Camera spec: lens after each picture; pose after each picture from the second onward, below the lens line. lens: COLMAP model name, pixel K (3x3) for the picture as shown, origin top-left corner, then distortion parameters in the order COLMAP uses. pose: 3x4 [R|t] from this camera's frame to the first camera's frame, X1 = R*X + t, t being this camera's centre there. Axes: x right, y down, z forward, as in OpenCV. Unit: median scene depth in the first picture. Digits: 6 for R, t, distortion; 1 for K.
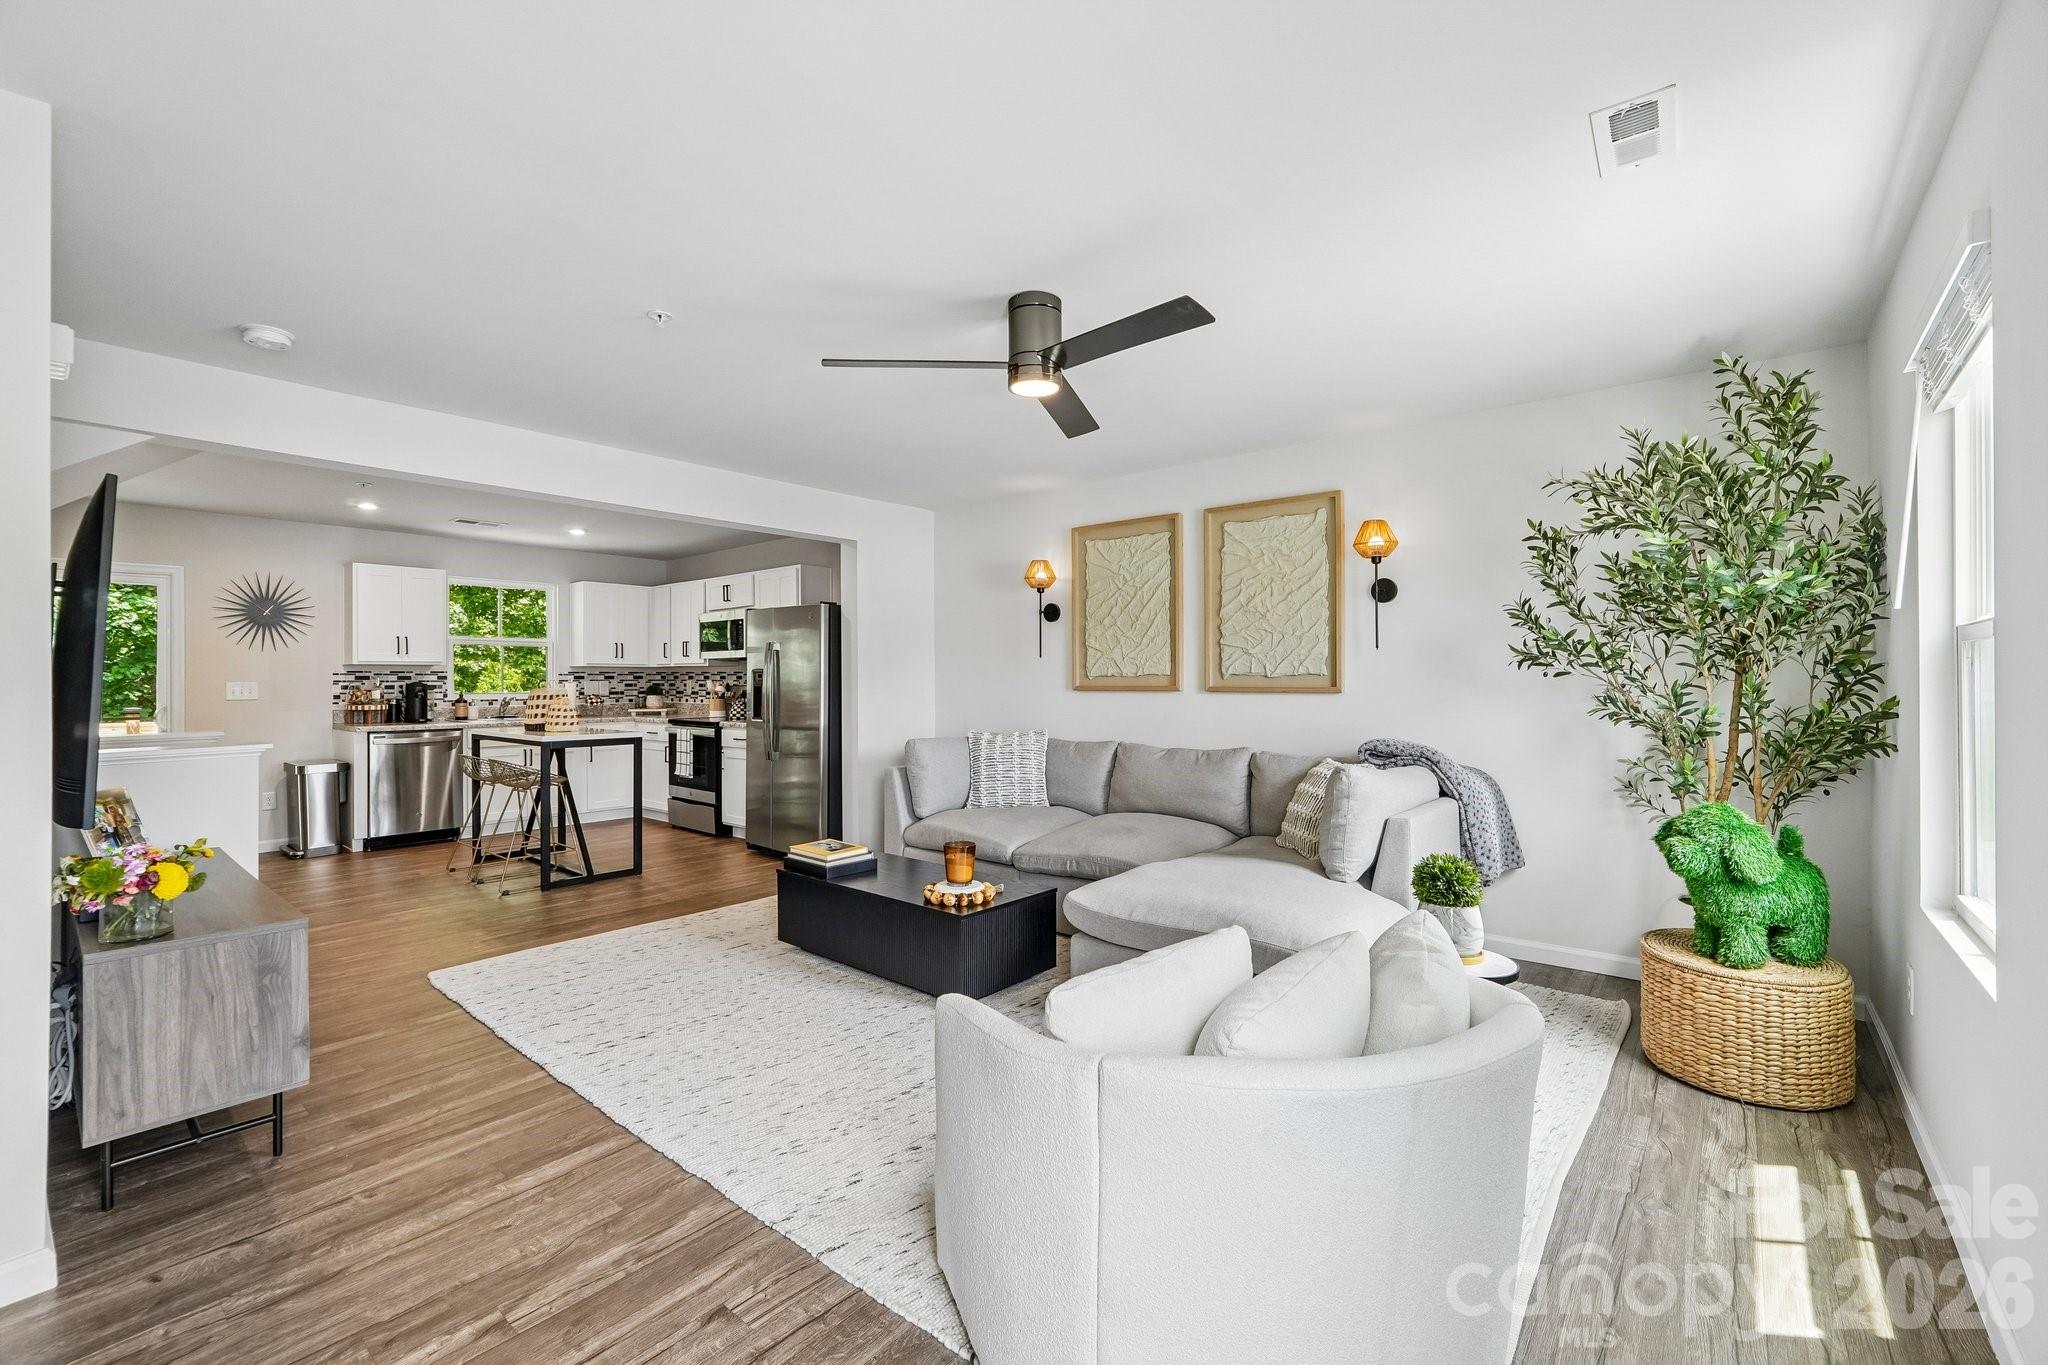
lens RADIAL K [[858.4, 0, 1027.3], [0, 858.4, 678.1], [0, 0, 1]] dist [-0.012765, 0.002073]
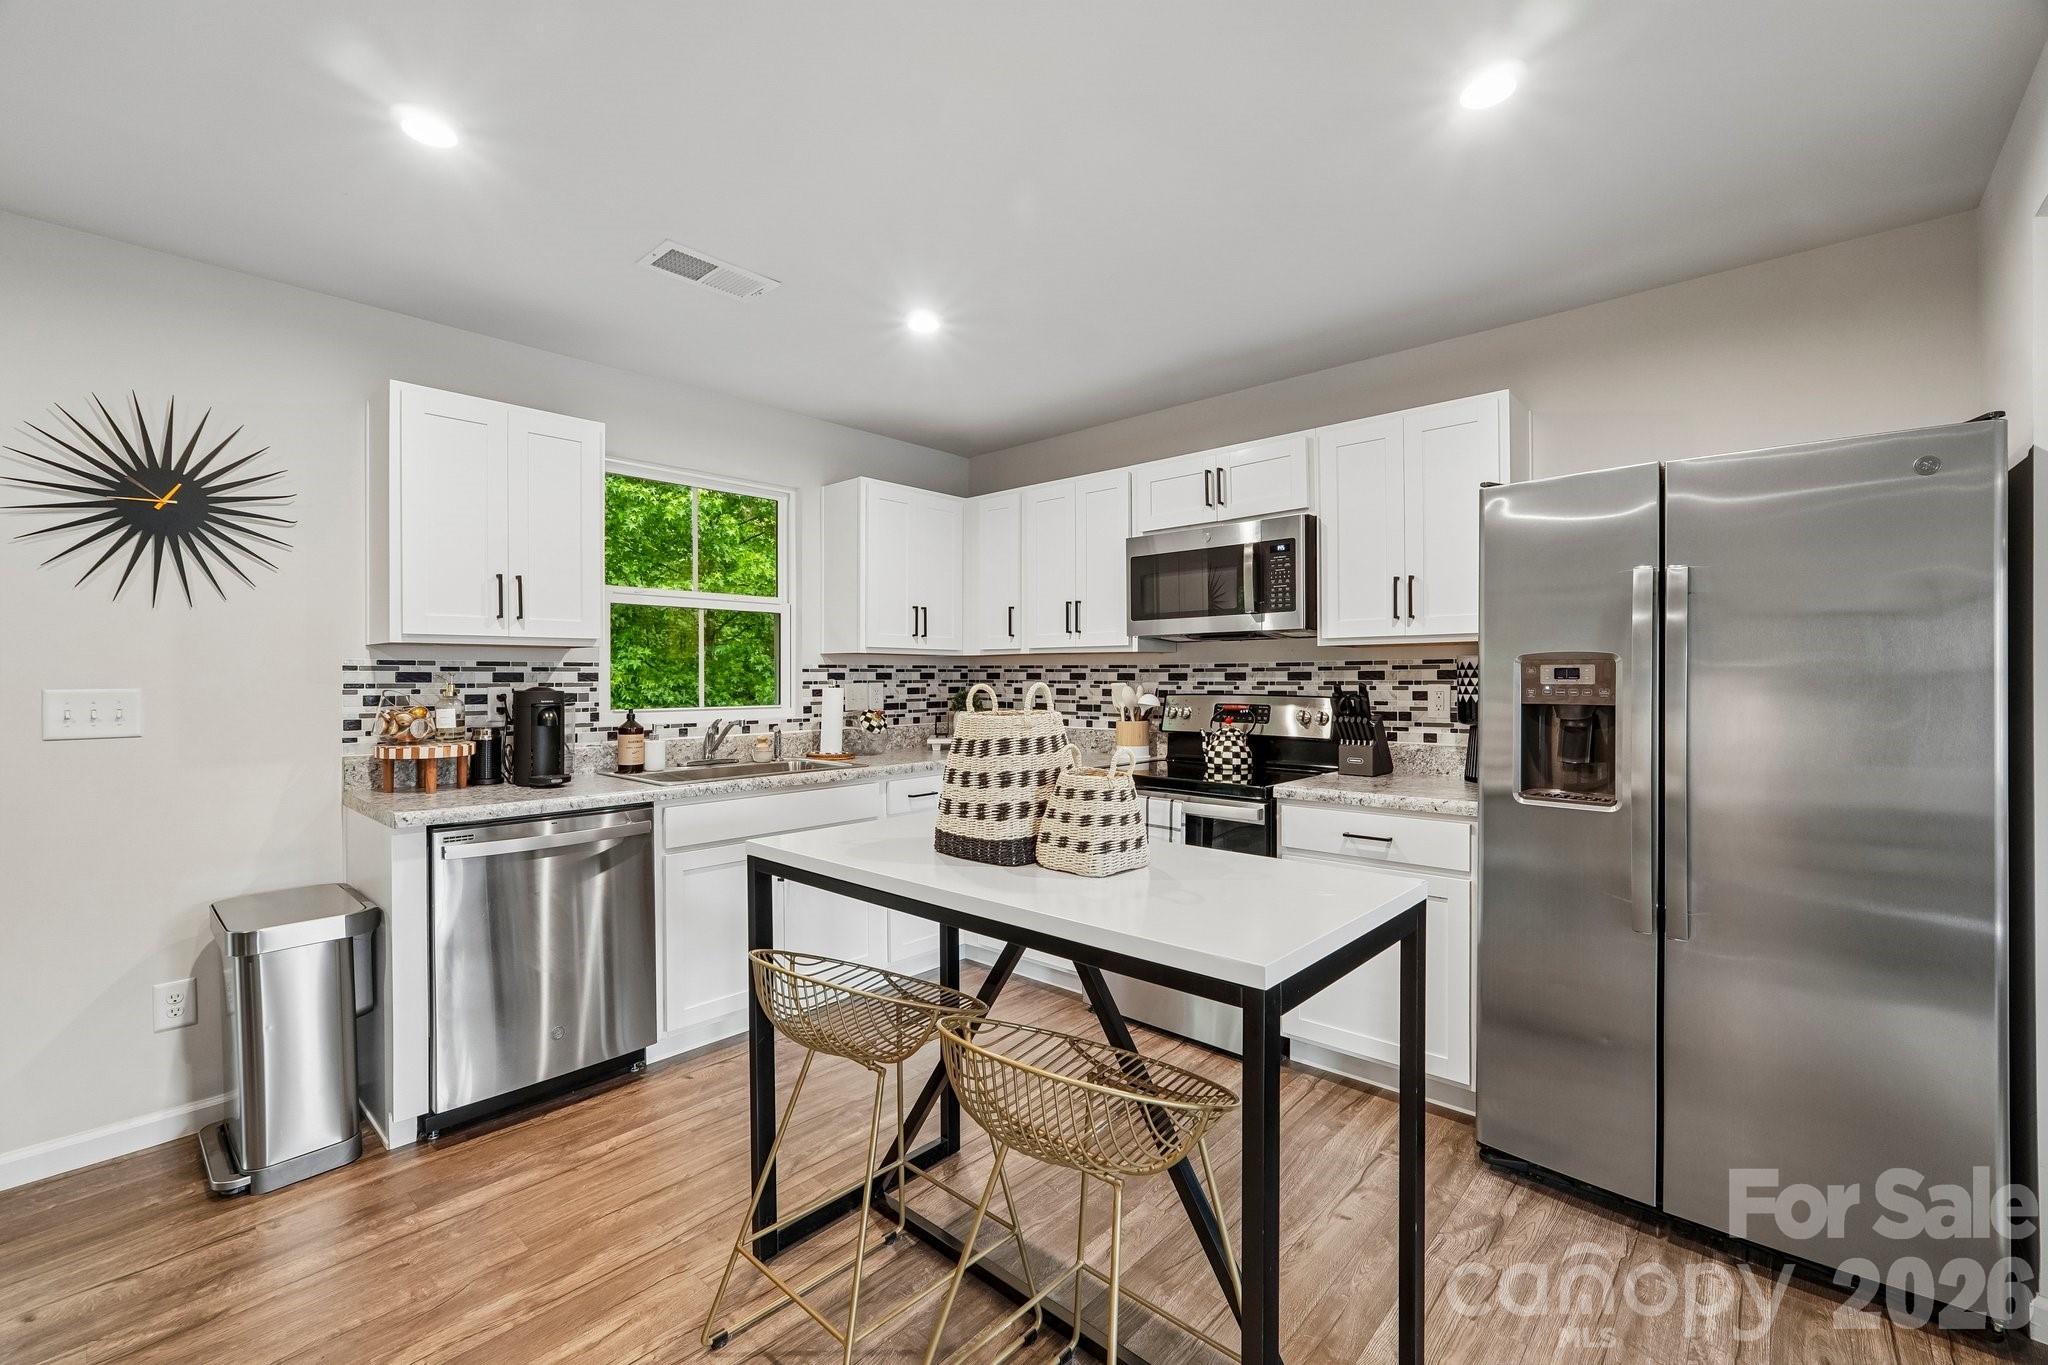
lens RADIAL K [[858.4, 0, 1026.4], [0, 858.4, 677.6], [0, 0, 1]] dist [-0.012765, 0.002073]
pose [[0.999245, 0.001019, -0.038839, -0.454995], [-0.000946, 0.999998, 0.001910, -0.001200], [0.038841, -0.001872, 0.999244, 0.582684]]
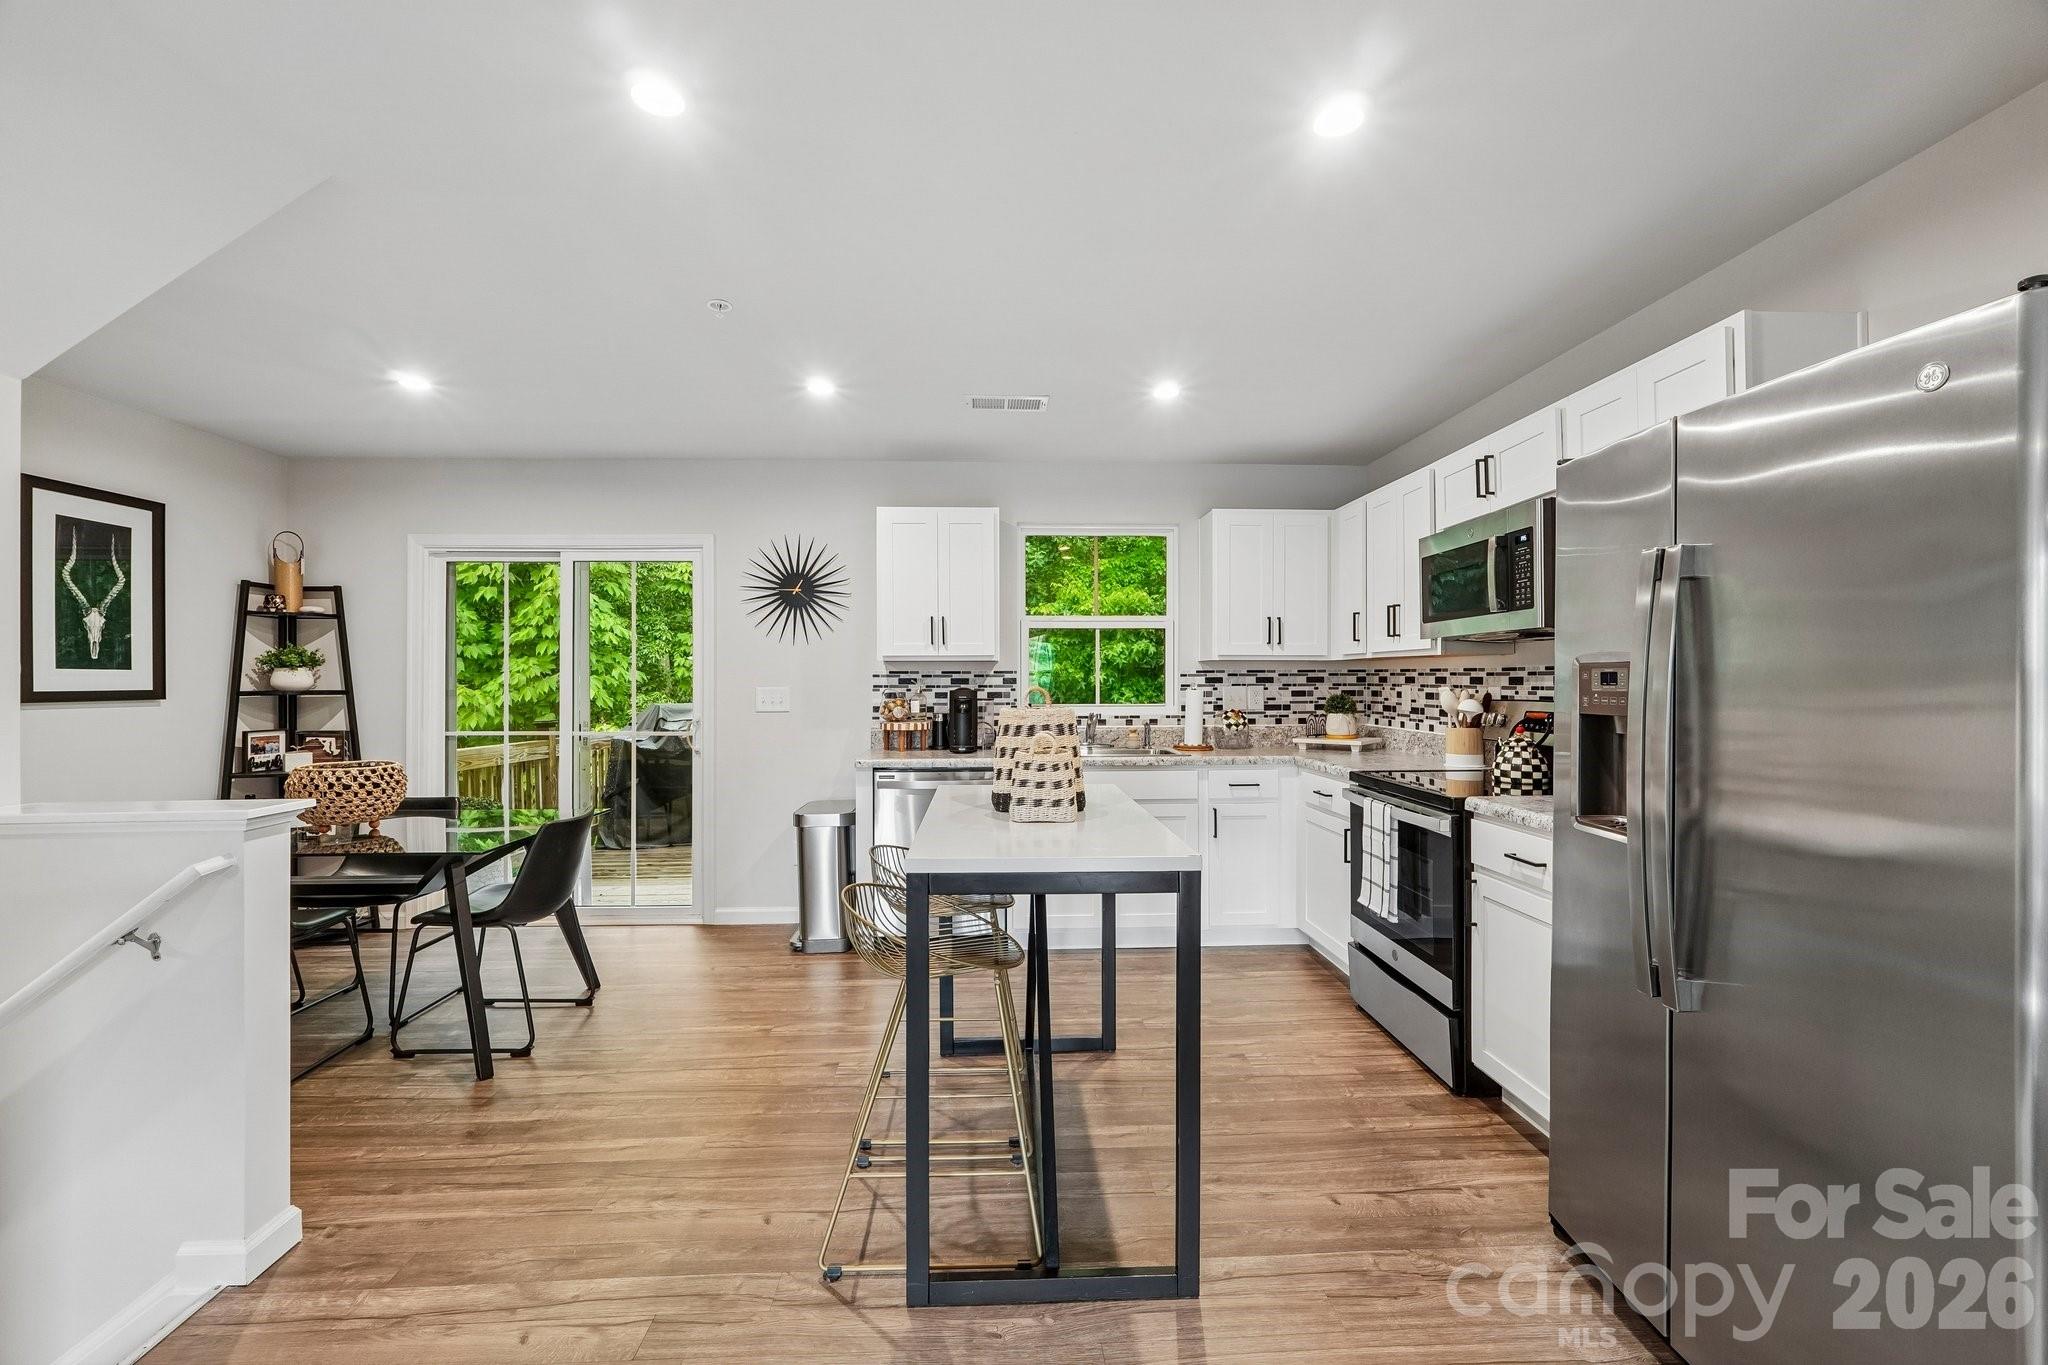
lens RADIAL K [[858.4, 0, 1028.3], [0, 858.4, 677.0], [0, 0, 1]] dist [-0.012765, 0.002073]
pose [[0.676827, -0.001414, -0.736141, -0.208161], [0.001049, 0.999999, -0.000957, -0.002803], [0.736141, -0.000125, 0.676828, 0.592703]]
